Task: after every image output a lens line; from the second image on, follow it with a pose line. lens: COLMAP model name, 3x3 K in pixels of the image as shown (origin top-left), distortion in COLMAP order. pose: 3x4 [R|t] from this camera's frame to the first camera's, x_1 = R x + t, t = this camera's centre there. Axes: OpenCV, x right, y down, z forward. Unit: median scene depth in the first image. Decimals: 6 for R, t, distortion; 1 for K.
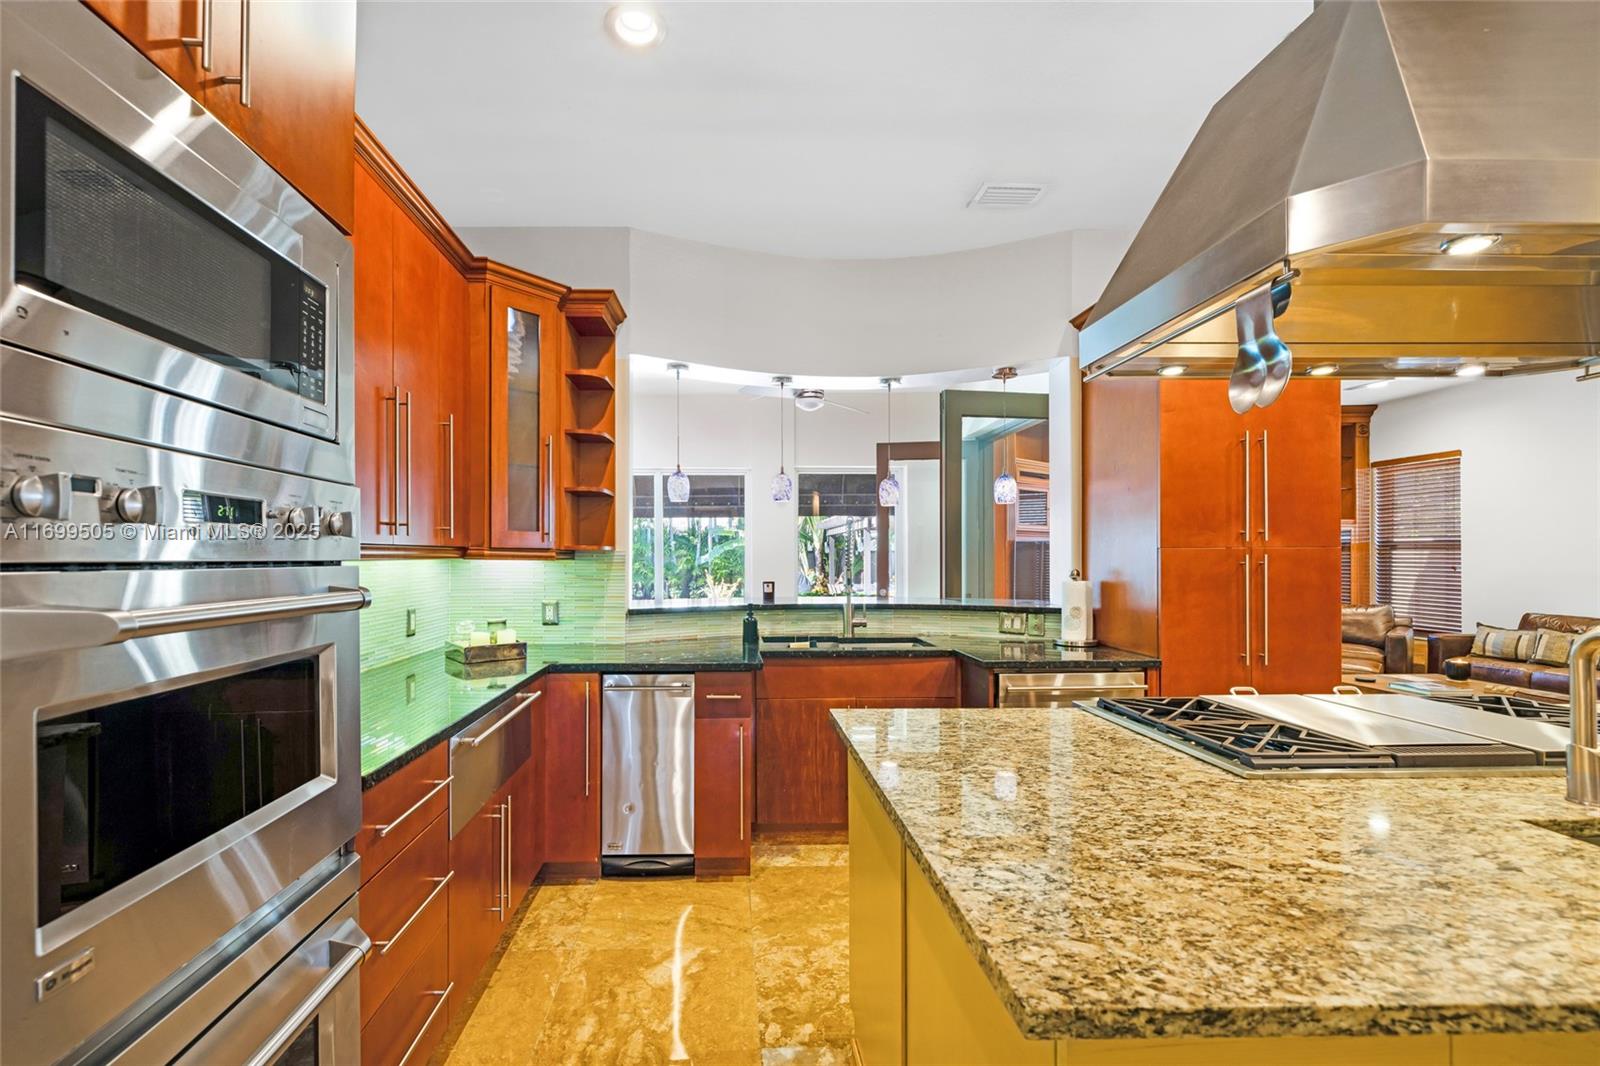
lens RADIAL K [[689.7, 0, 733.0], [0, 689.7, 558.7], [0, 0, 1]] dist [0.002120, -0.001046]
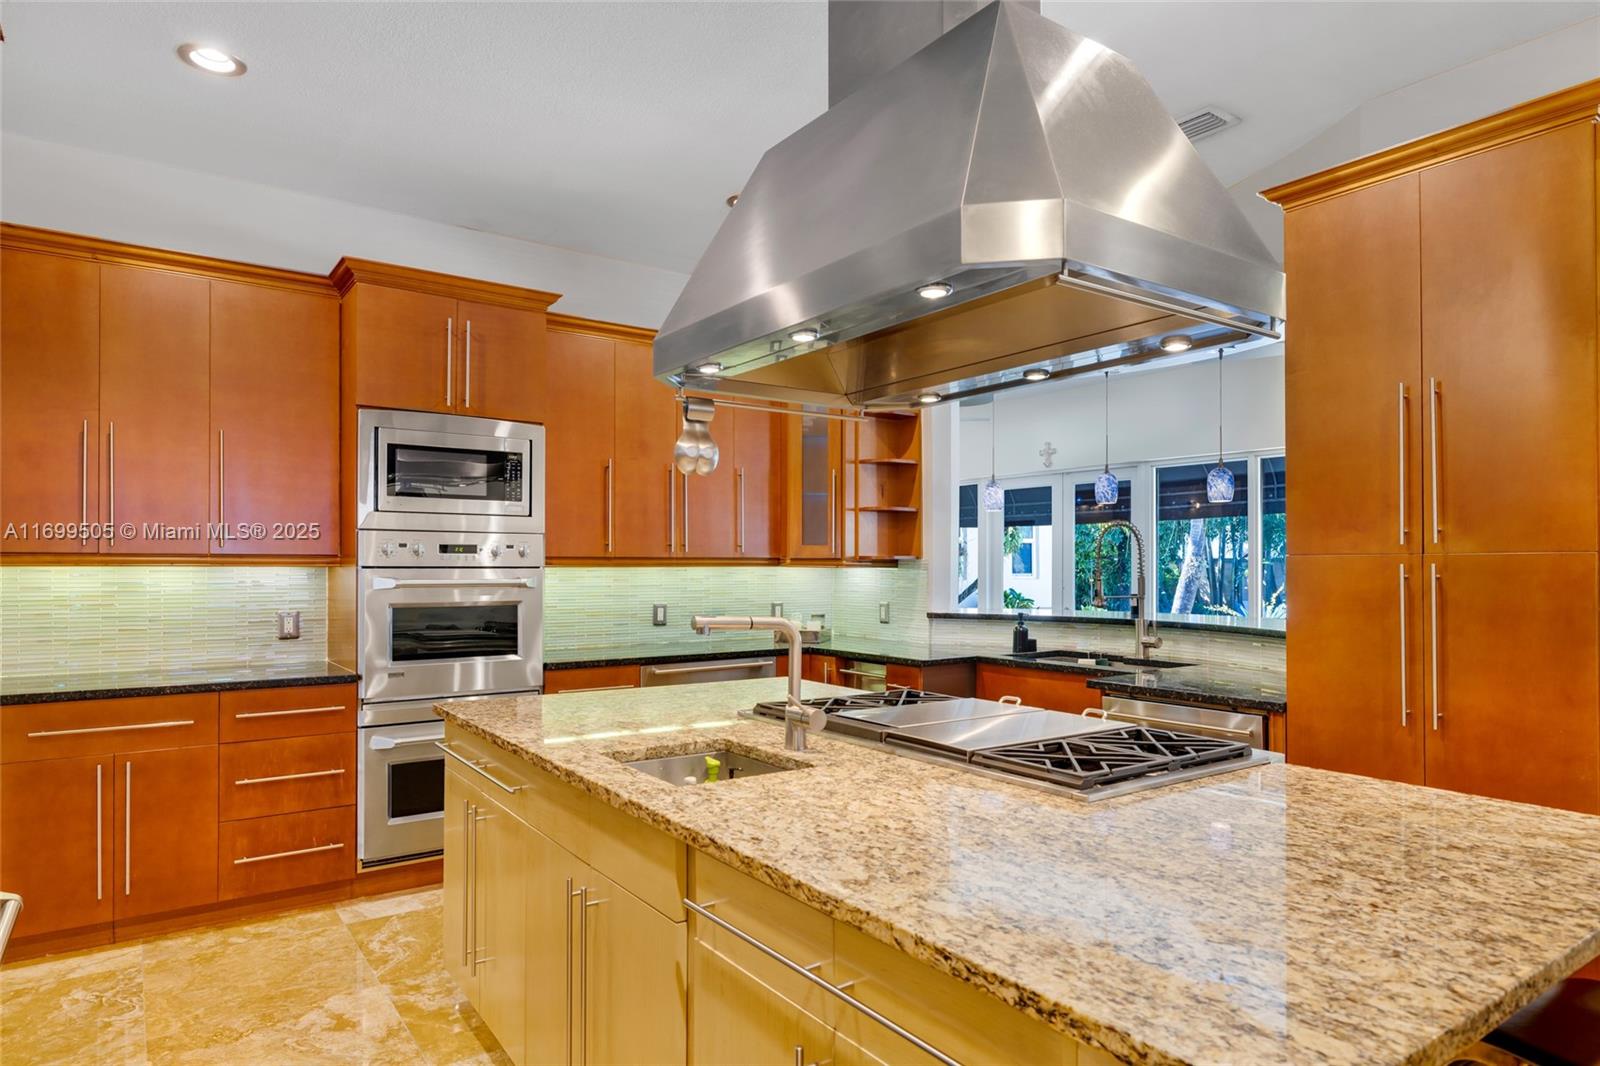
lens RADIAL K [[935.6, 0, 814.0], [0, 935.6, 542.9], [0, 0, 1]] dist [-0.003252, -0.000899]
pose [[0.563707, -0.018077, -0.825777, 1.216096], [-0.000680, 0.999750, -0.022350, -0.007283], [0.825975, 0.013161, 0.563554, -0.009515]]
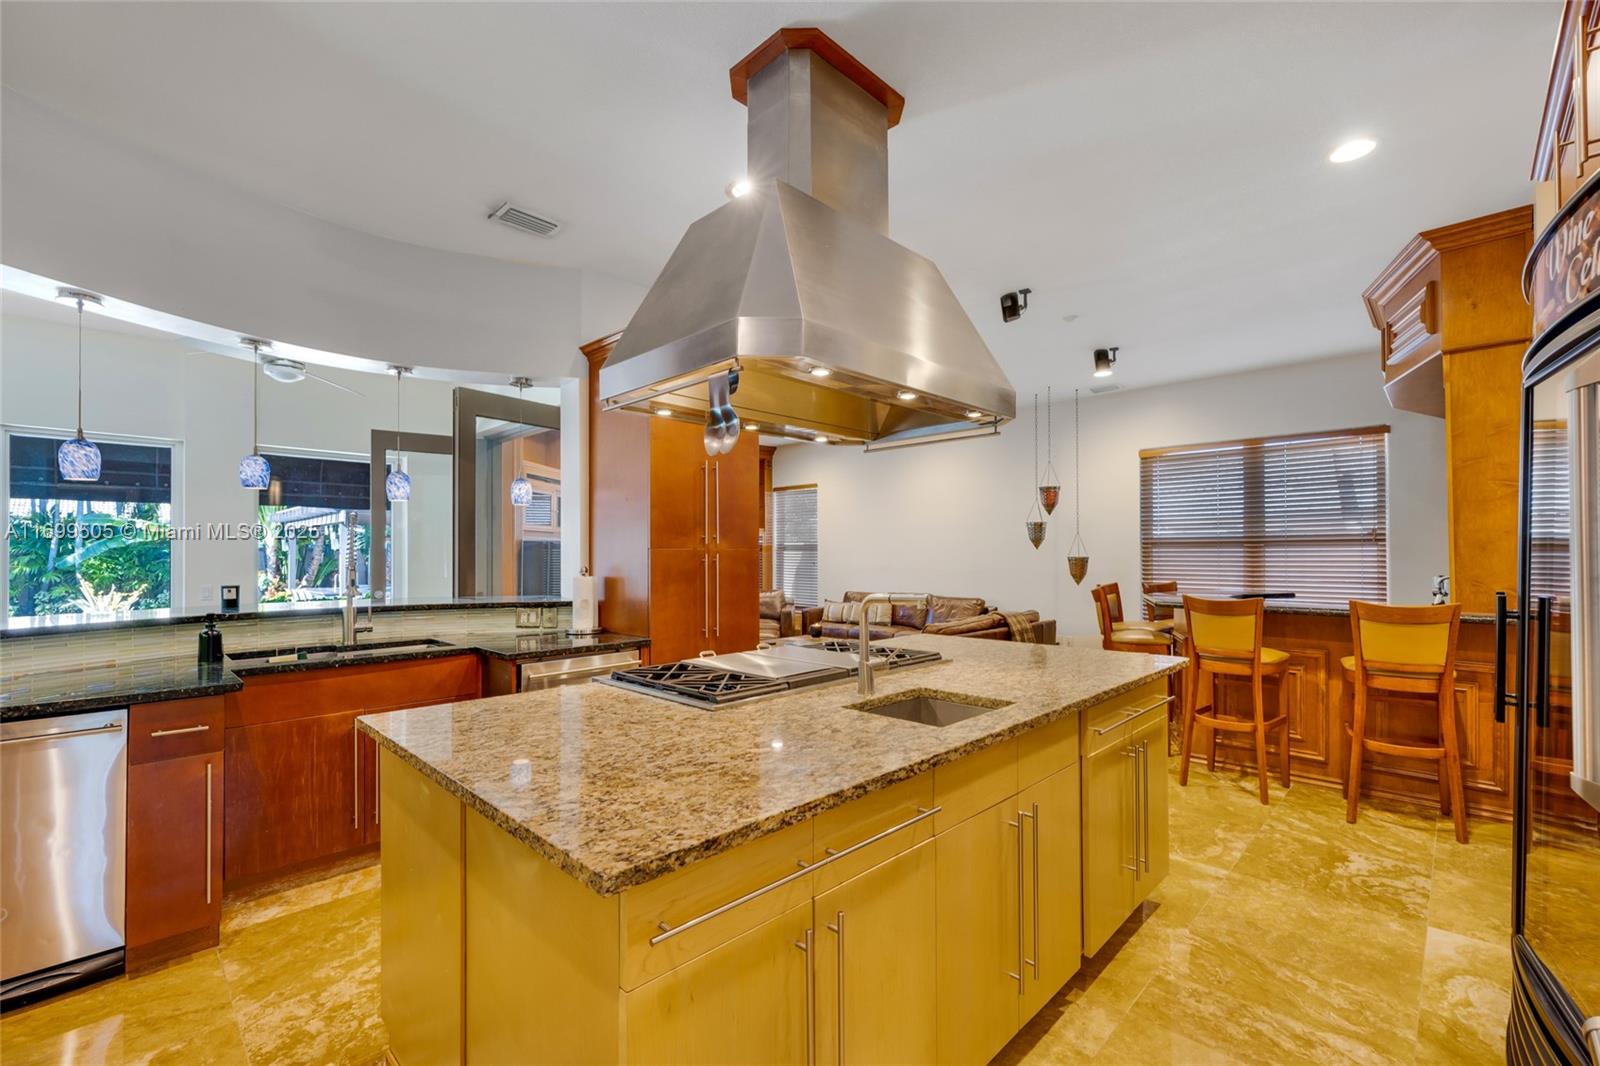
lens RADIAL K [[689.7, 0, 786.3], [0, 689.7, 555.4], [0, 0, 1]] dist [0.002120, -0.001046]
pose [[0.720080, 0.000811, 0.693890, -0.062907], [0.001107, 0.999997, -0.002317, 0.000138], [-0.693890, 0.002437, 0.720077, -0.060240]]
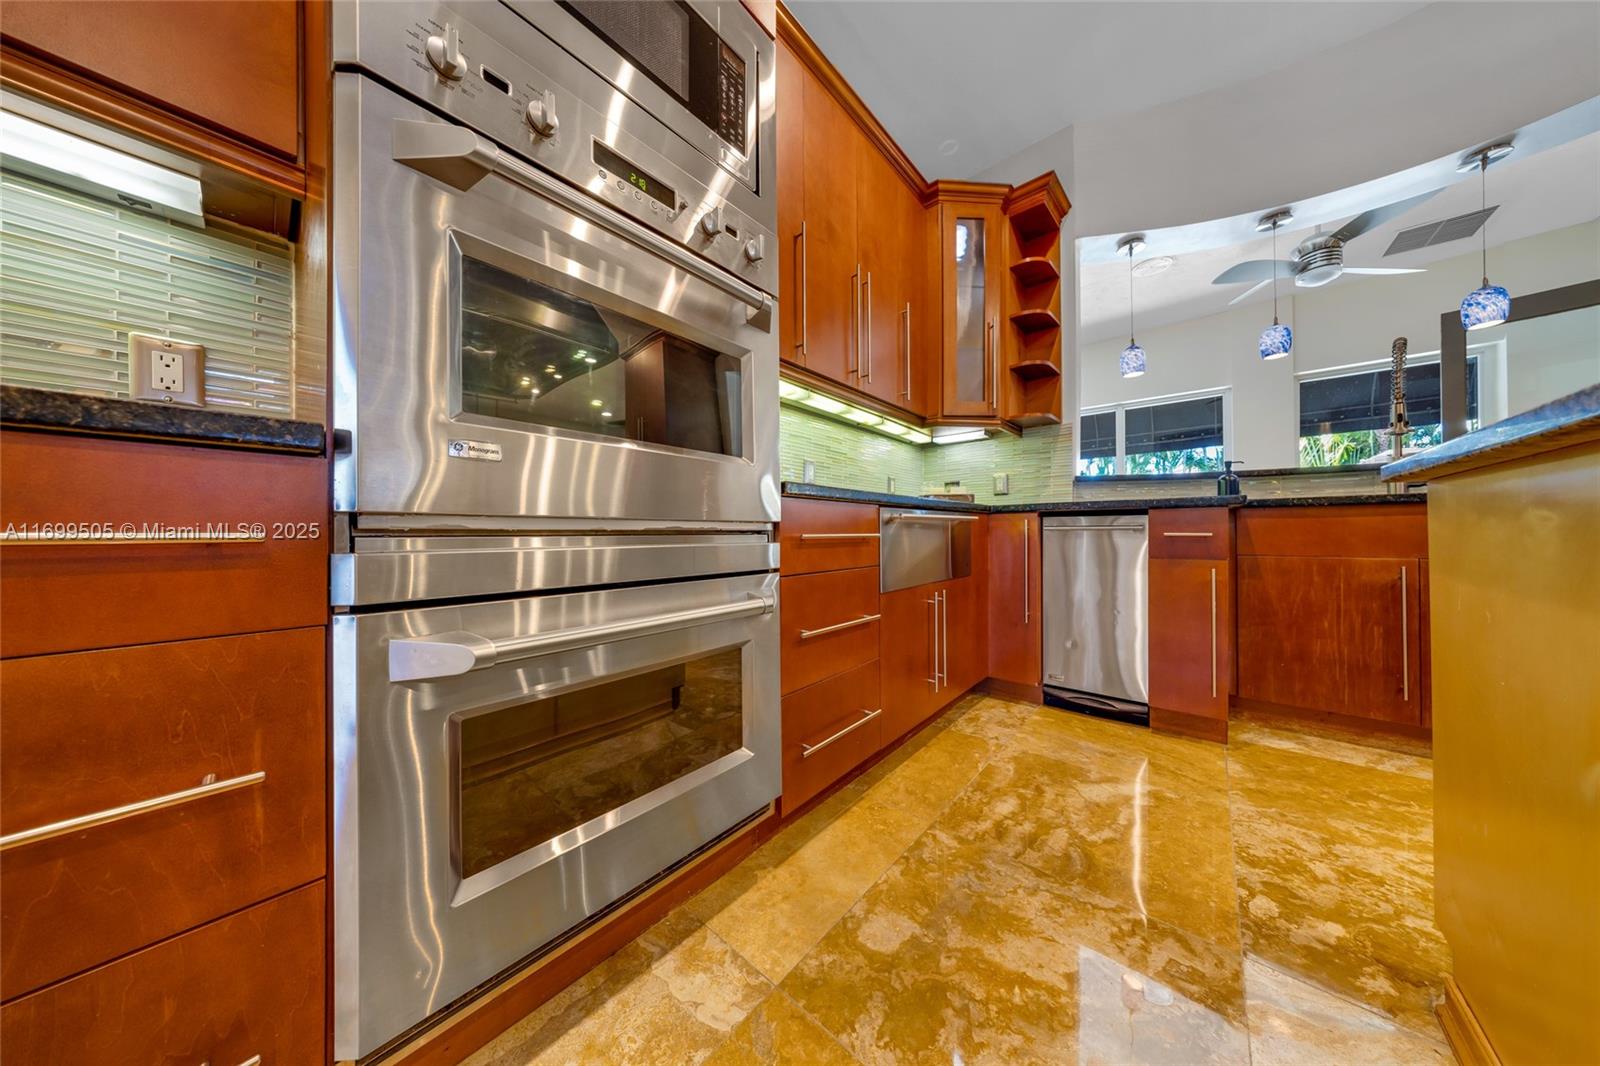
lens RADIAL K [[467.7, 0, 792.9], [0, 467.7, 519.8], [0, 0, 1]] dist [-0.001929, 0.000077]
pose [[0.744102, -0.004497, -0.668051, 0.012314], [-0.002460, 0.999952, -0.009471, 0.189287], [0.668062, 0.008691, 0.744055, 0.192114]]
